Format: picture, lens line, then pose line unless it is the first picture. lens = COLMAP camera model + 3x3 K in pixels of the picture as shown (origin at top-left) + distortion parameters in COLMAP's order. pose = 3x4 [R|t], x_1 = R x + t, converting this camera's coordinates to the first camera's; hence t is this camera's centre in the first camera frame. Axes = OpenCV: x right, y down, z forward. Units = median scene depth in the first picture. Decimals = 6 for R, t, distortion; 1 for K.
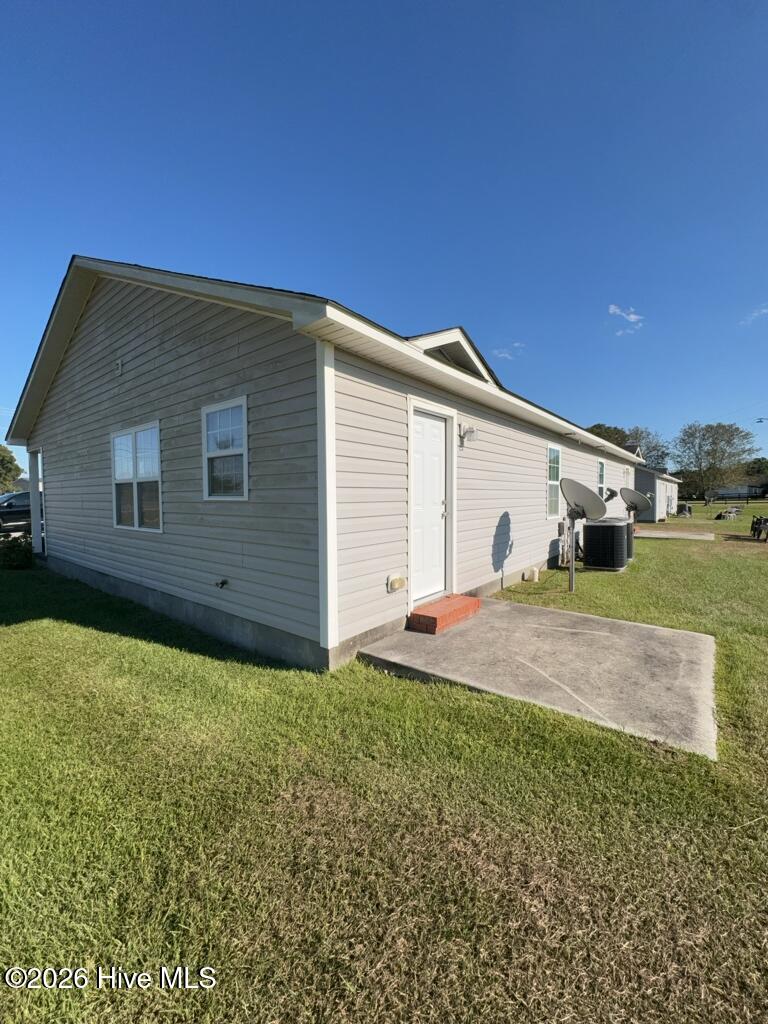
lens RADIAL K [[408.7, 0, 384.2], [0, 408.7, 514.2], [0, 0, 1]] dist [0.001296, -0.000030]
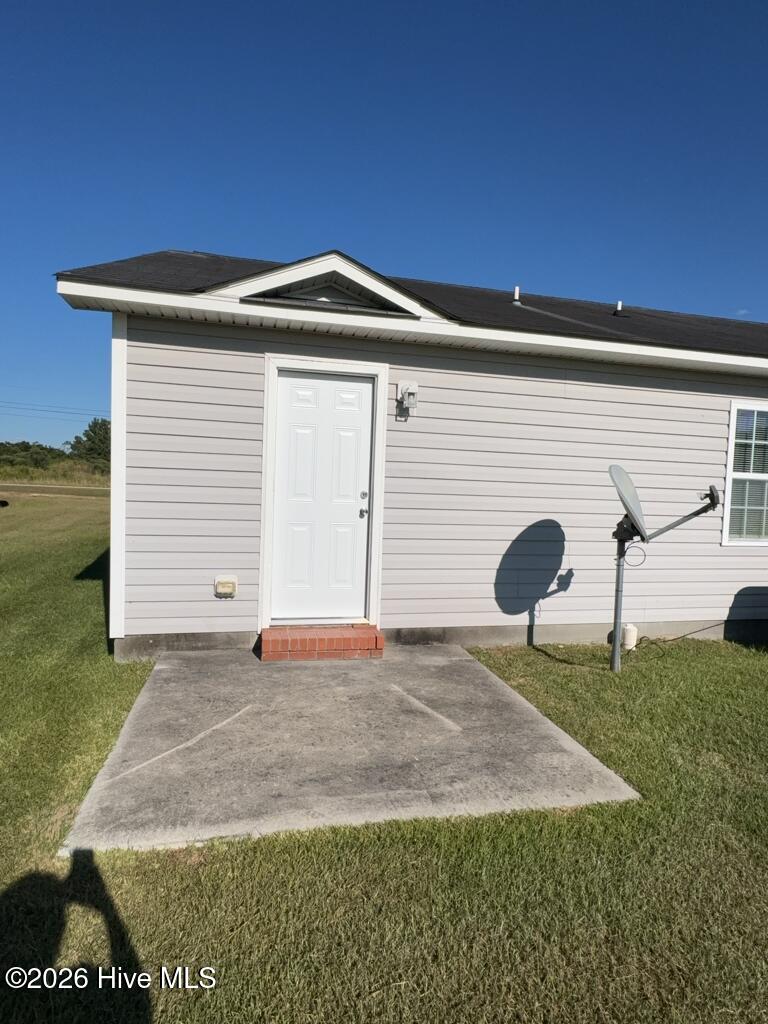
lens RADIAL K [[566.2, 0, 384.2], [0, 566.2, 509.4], [0, 0, 1]] dist [-0.002773, 0.000892]
pose [[0.786722, 0.064018, -0.613979, 0.959998], [-0.070197, 0.997434, 0.014053, -0.023410], [0.613303, 0.032044, 0.789198, 0.294051]]
